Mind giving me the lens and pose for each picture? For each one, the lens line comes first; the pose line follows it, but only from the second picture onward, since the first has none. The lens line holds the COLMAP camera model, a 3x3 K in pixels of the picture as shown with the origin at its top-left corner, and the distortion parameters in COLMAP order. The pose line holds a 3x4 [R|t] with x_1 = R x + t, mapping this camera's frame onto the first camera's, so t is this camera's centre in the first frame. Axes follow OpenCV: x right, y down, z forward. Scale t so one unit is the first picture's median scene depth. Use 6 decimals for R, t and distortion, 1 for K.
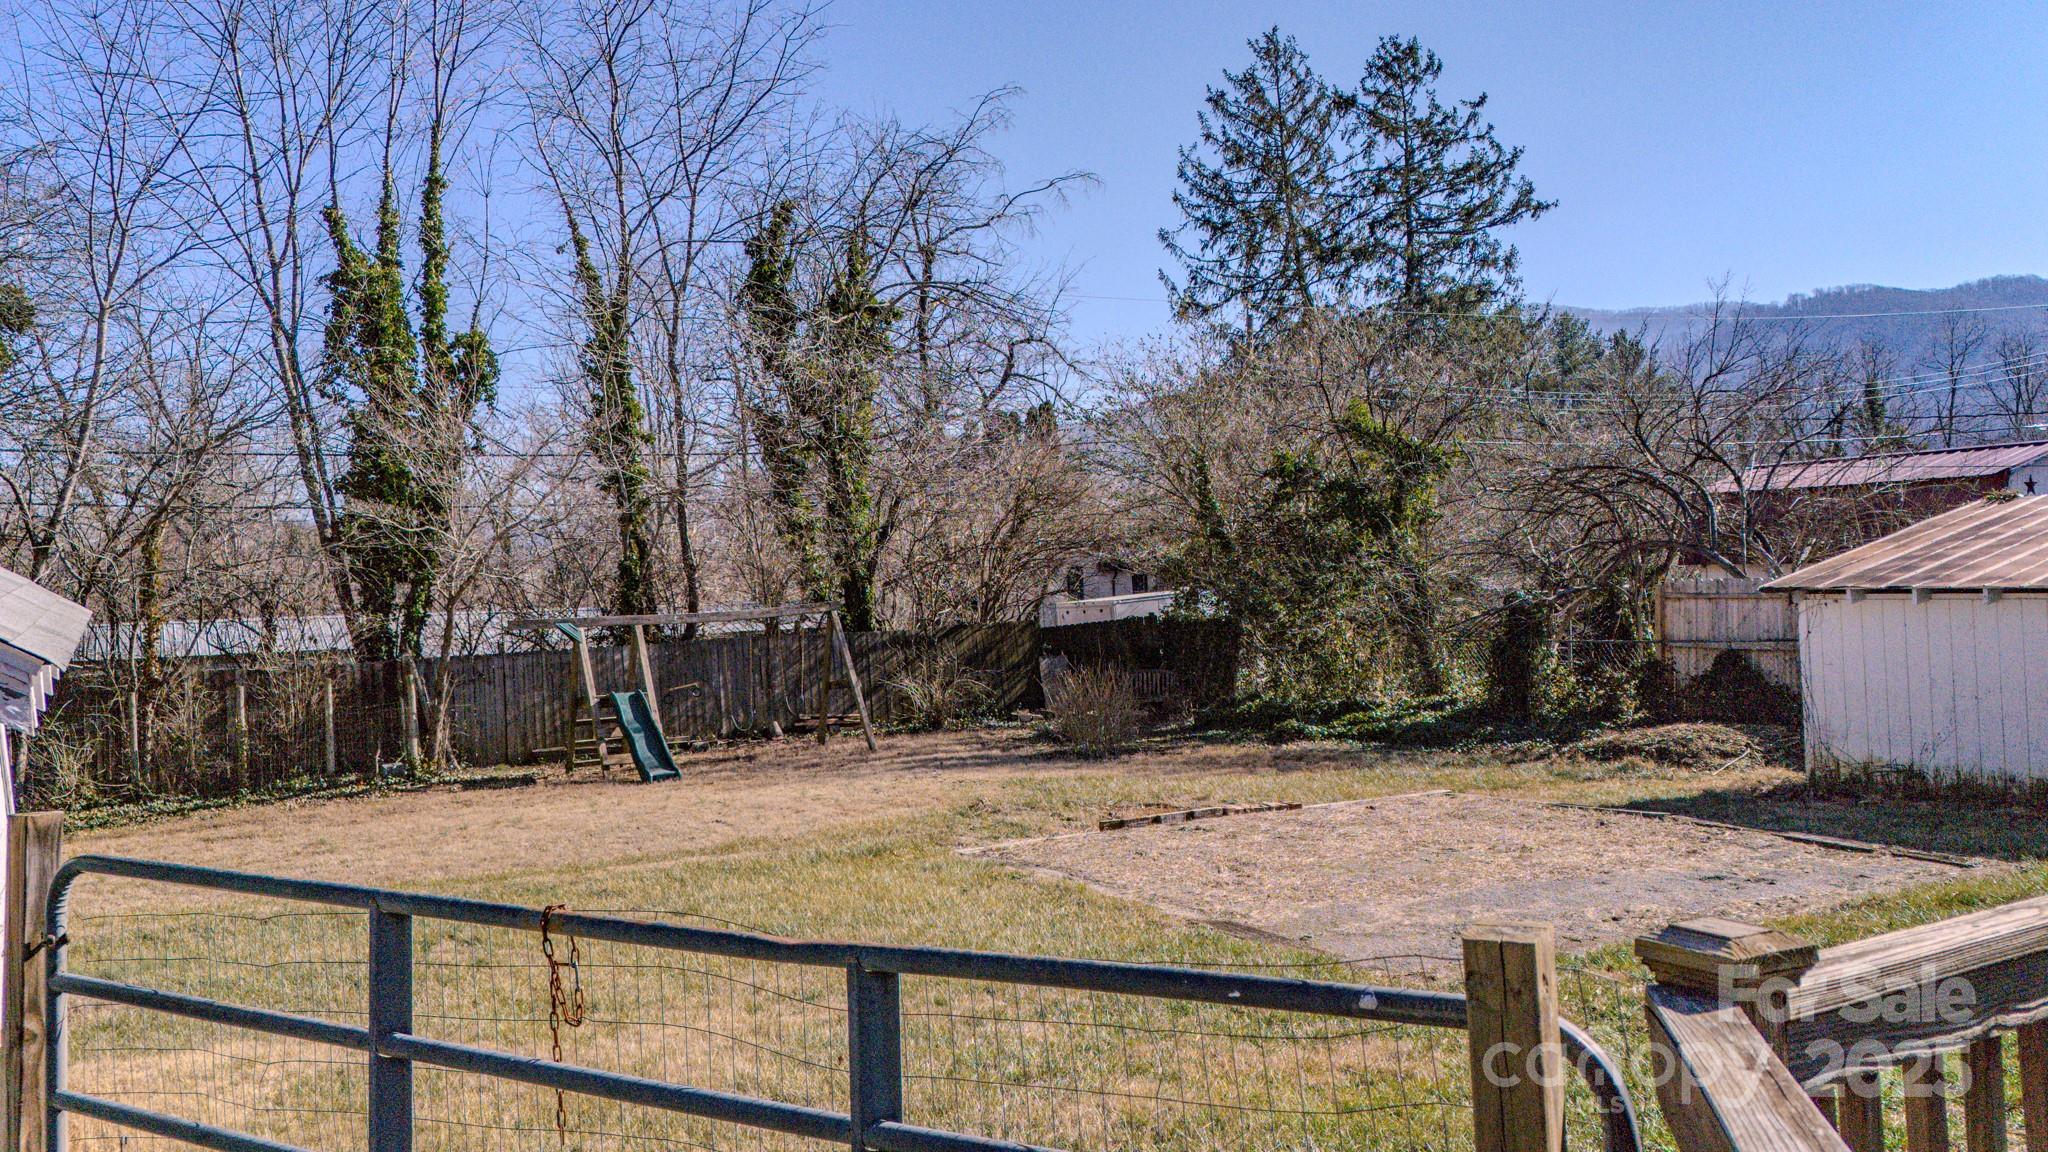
lens RADIAL K [[1612.4, 0, 1024.0], [0, 1612.4, 576.0], [0, 0, 1]] dist [0.105798, -0.172078]
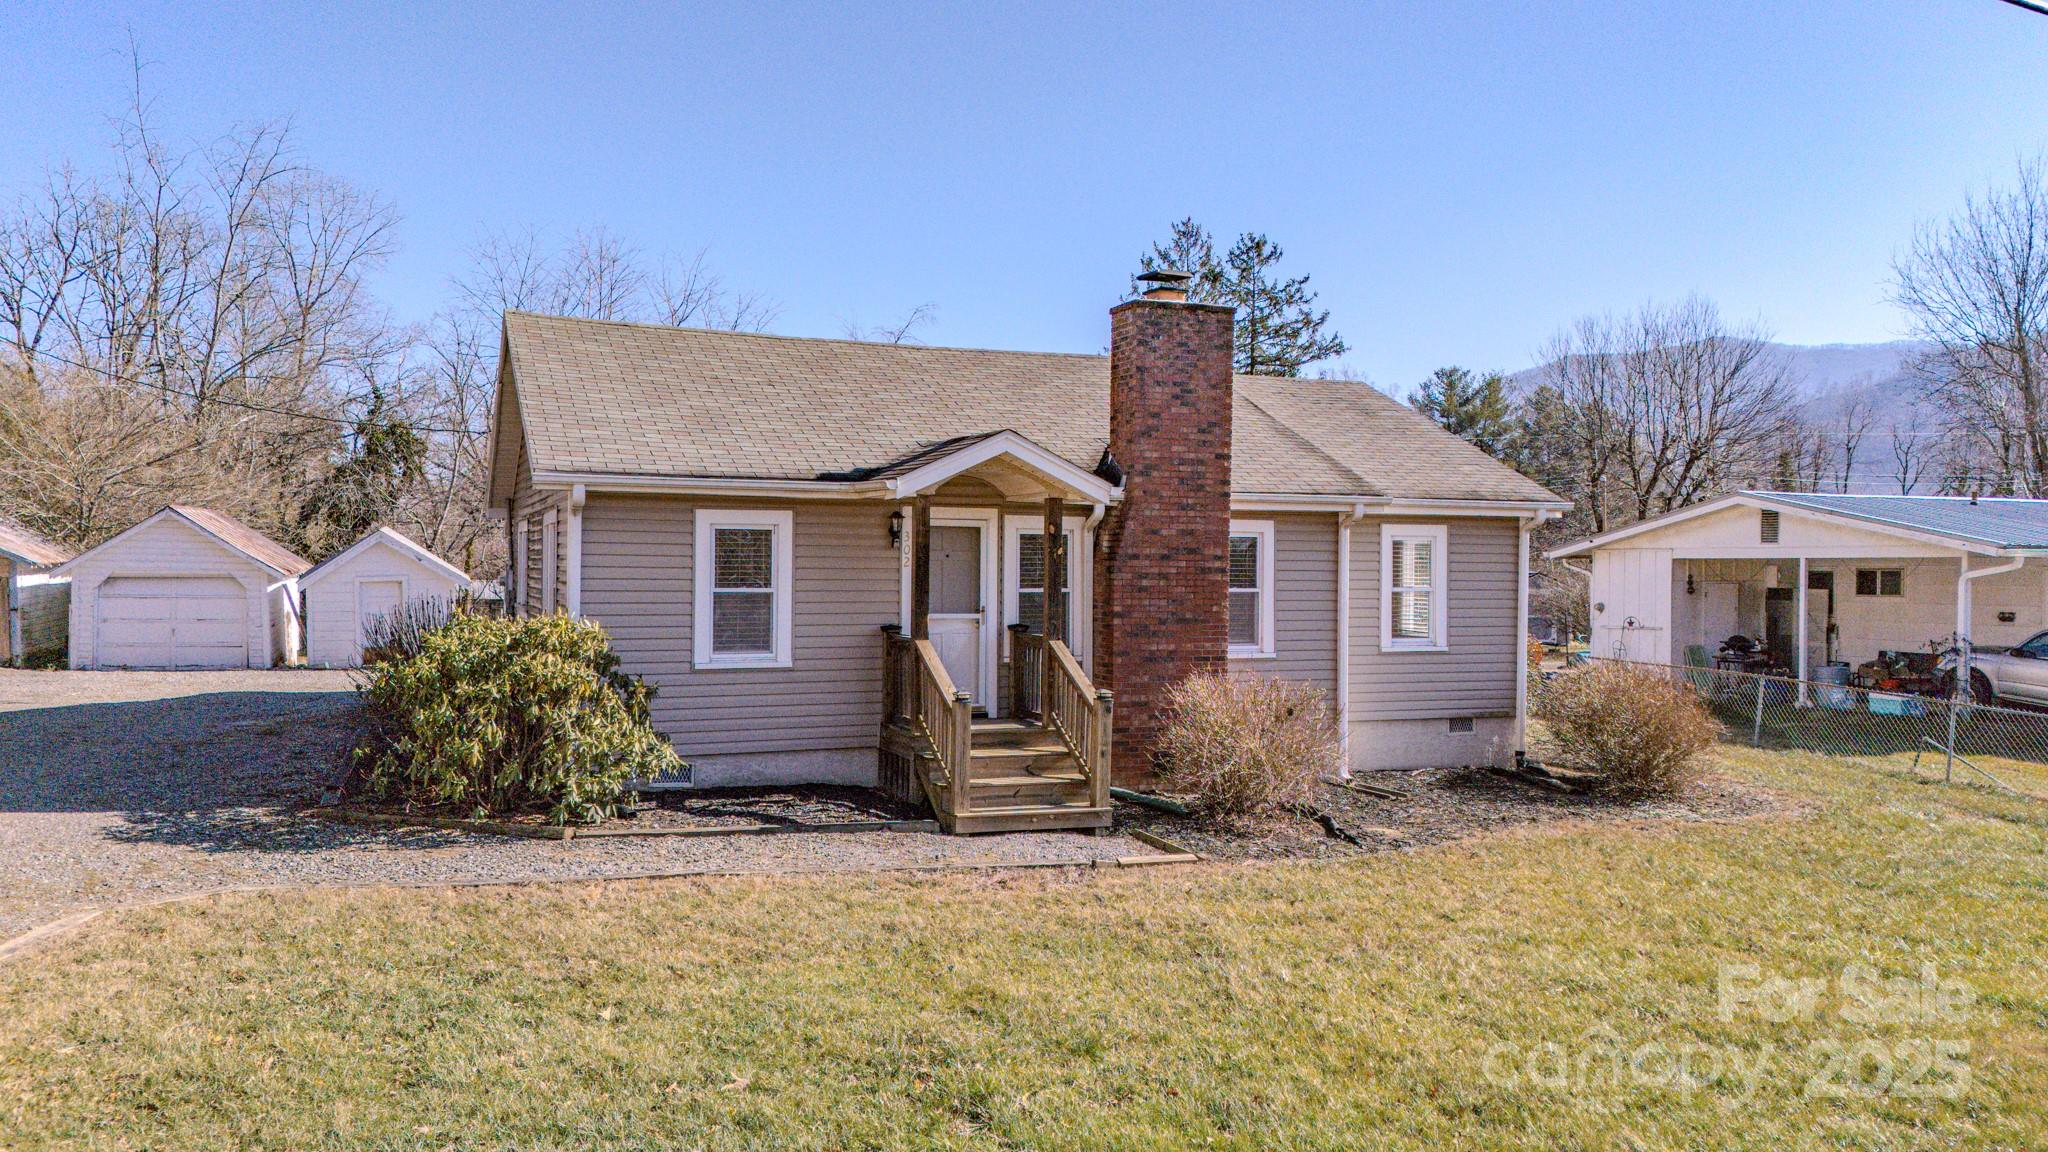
lens RADIAL K [[1505.0, 0, 1016.1], [0, 1505.0, 574.7], [0, 0, 1]] dist [0.122649, -0.130470]
pose [[0.990319, 0.048020, -0.130238, 0.436083], [-0.047938, 0.998843, 0.003767, -0.019898], [0.130268, 0.002513, 0.991476, -0.874358]]
